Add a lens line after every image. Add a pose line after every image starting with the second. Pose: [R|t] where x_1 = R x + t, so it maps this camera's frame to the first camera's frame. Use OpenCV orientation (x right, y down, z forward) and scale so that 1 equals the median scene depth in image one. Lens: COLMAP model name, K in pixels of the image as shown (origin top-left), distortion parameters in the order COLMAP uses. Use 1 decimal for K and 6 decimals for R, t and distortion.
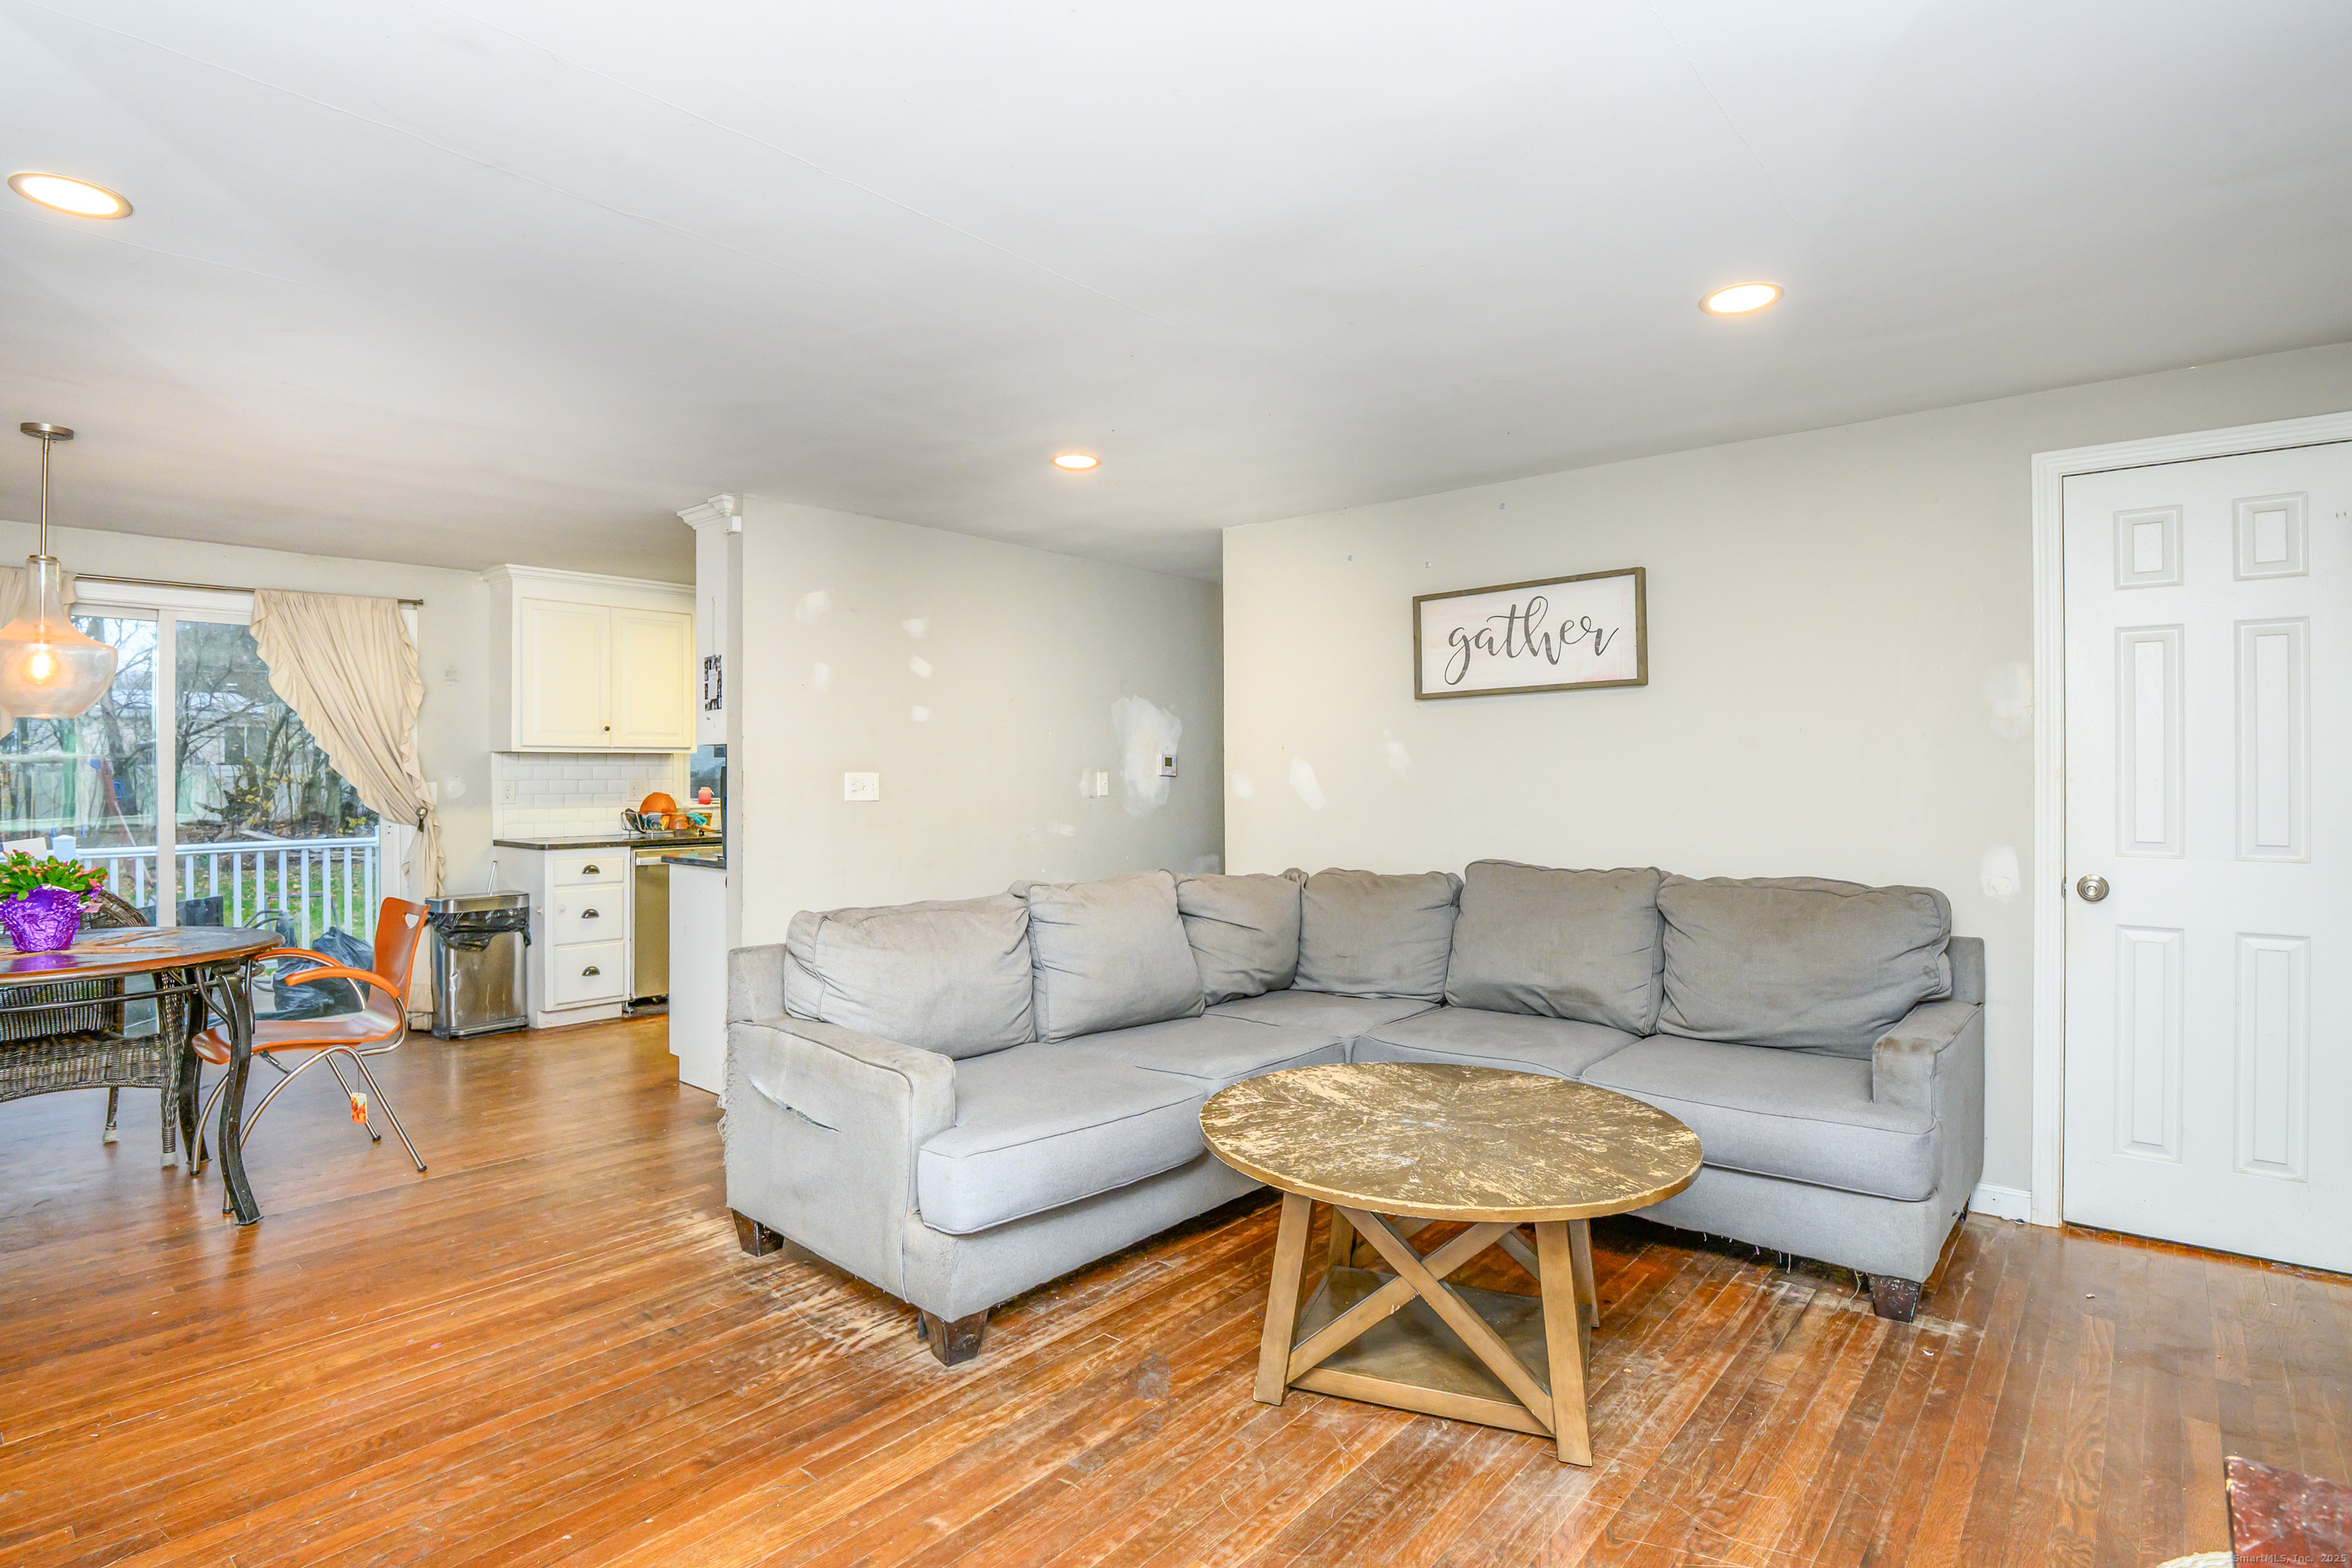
lens RADIAL K [[1166.3, 0, 1176.2], [0, 1166.3, 773.0], [0, 0, 1]] dist [-0.026884, -0.000852]
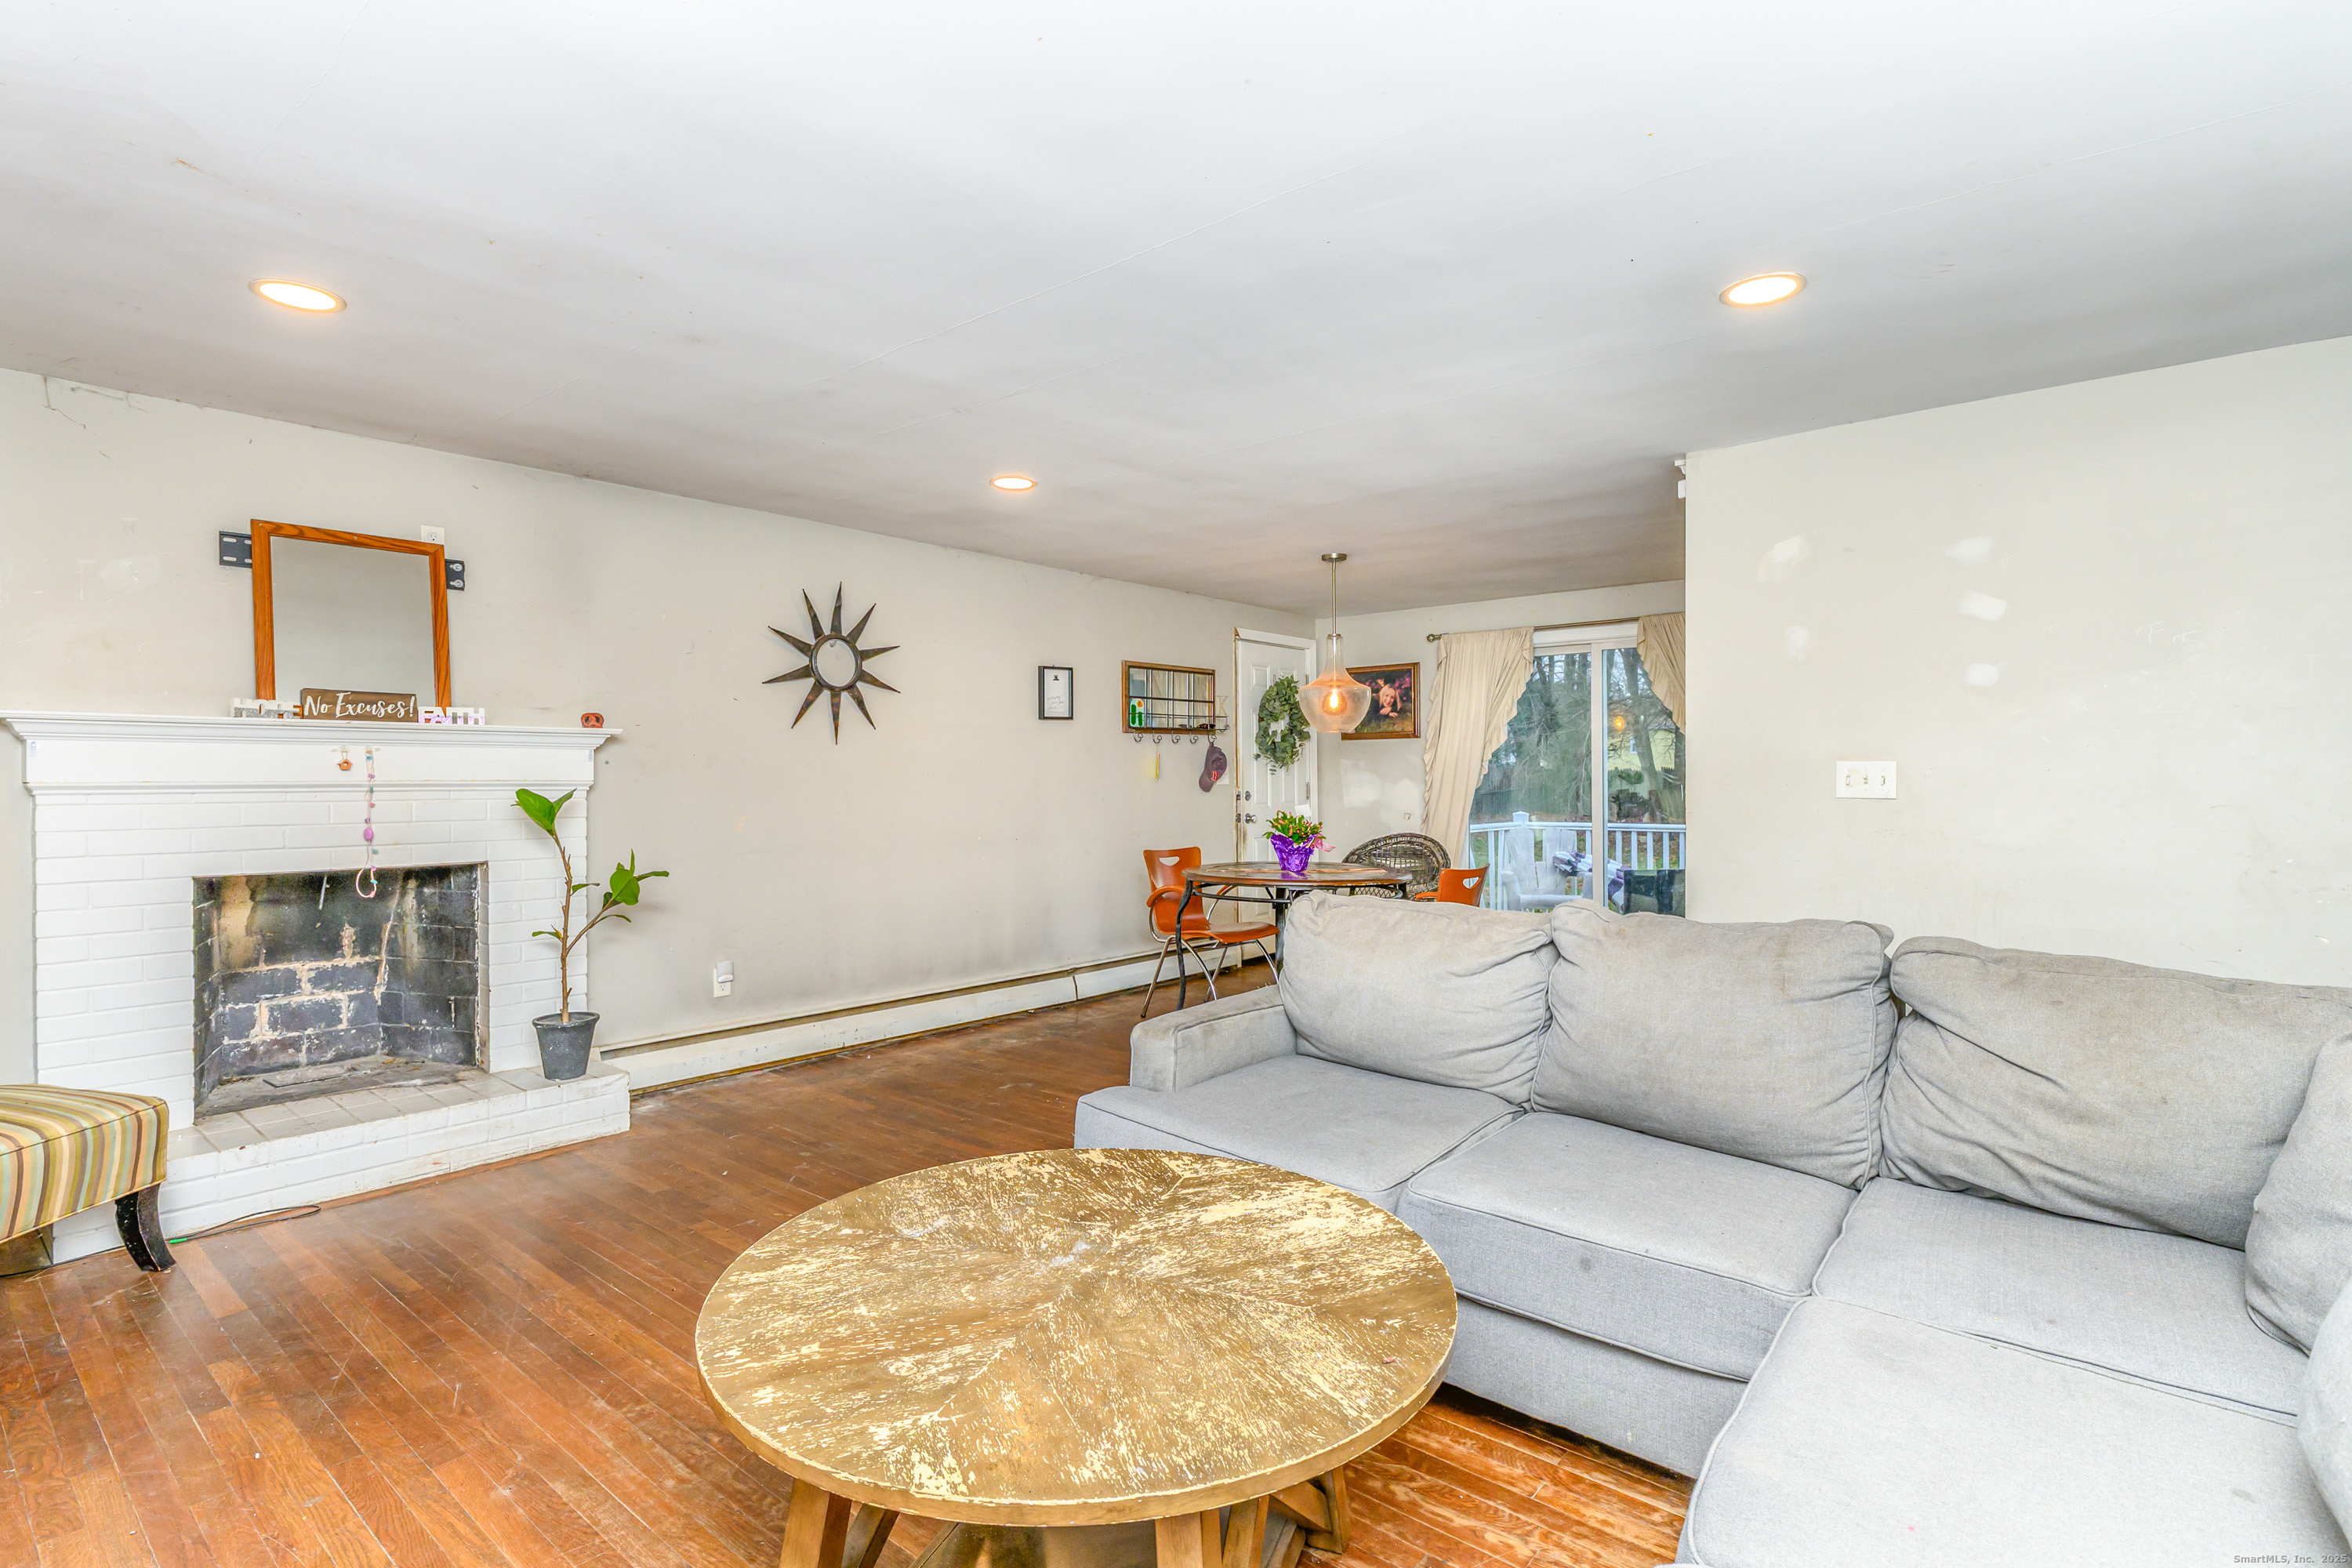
lens RADIAL K [[1128.9, 0, 1182.1], [0, 1128.9, 787.7], [0, 0, 1]] dist [0.000441, -0.000232]
pose [[0.015826, 0.014834, -0.999765, 0.664151], [0.003366, 0.999883, 0.014889, 0.006629], [0.999869, -0.003600, 0.015774, 0.788768]]
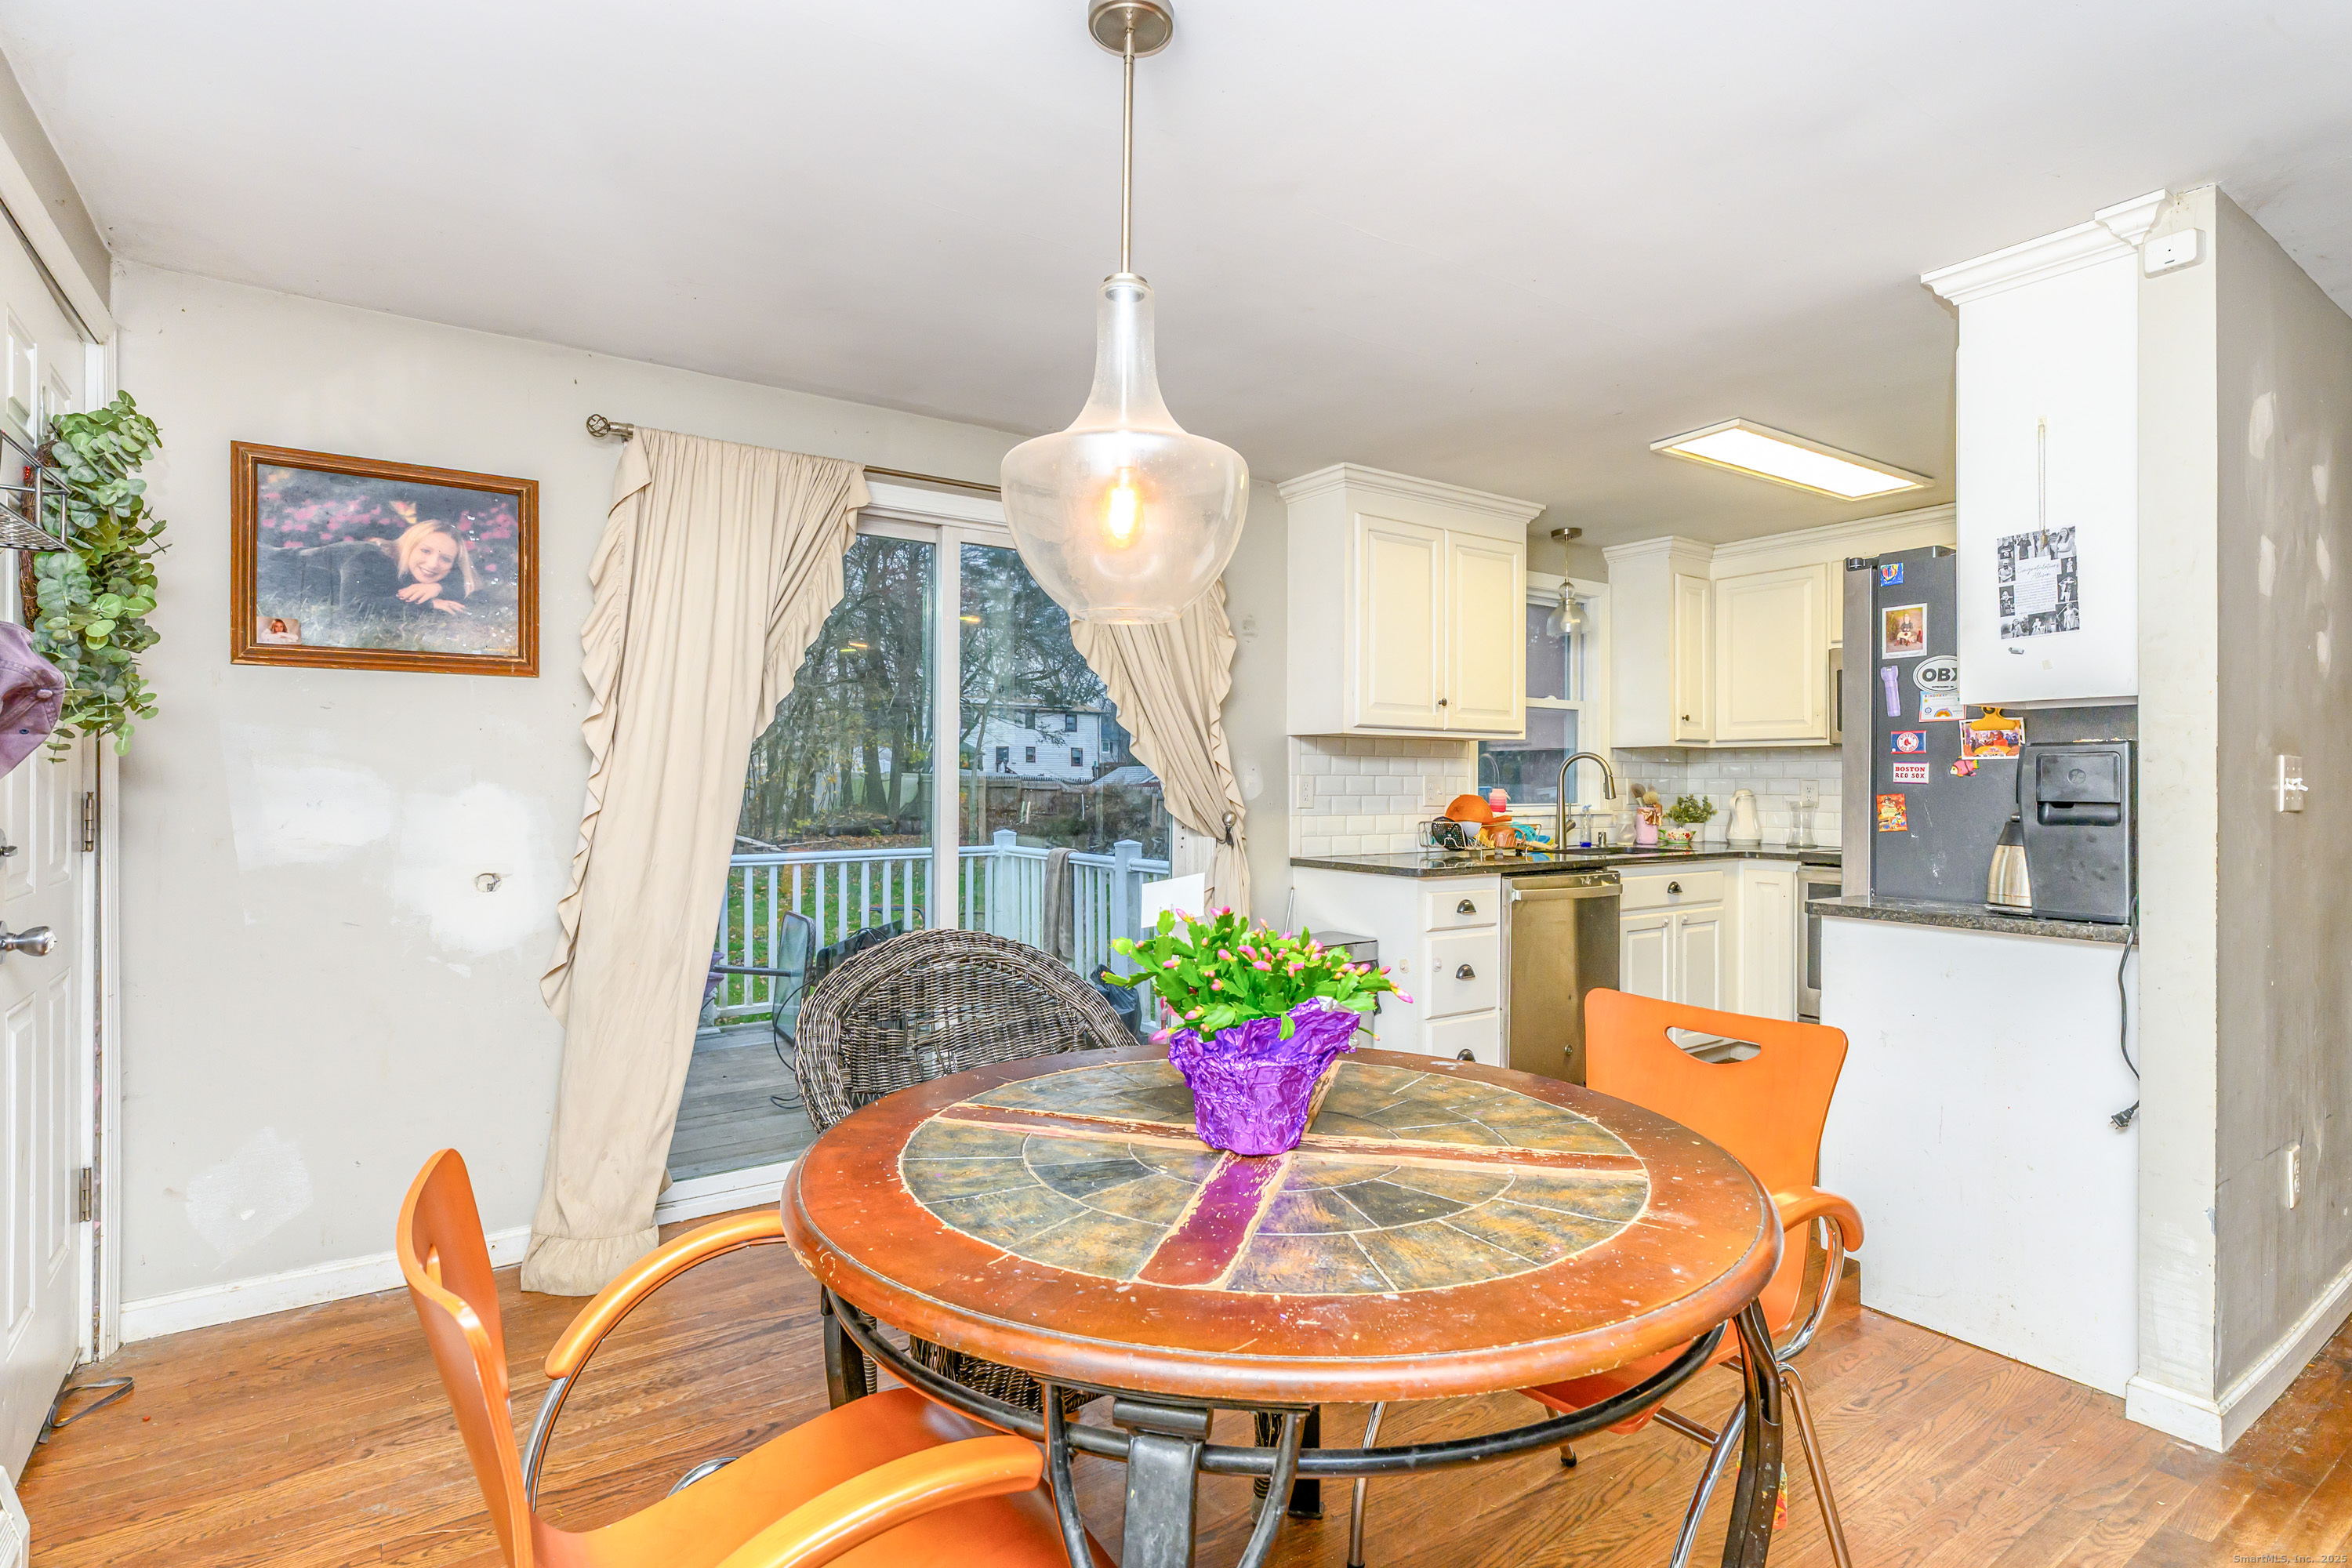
lens RADIAL K [[1156.7, 0, 1199.9], [0, 1156.7, 795.7], [0, 0, 1]] dist [-0.017303, -0.000114]
pose [[0.969423, 0.008004, -0.245266, -0.890775], [-0.005548, 0.999927, 0.010706, 0.022397], [0.245334, -0.009018, 0.969397, 0.562565]]
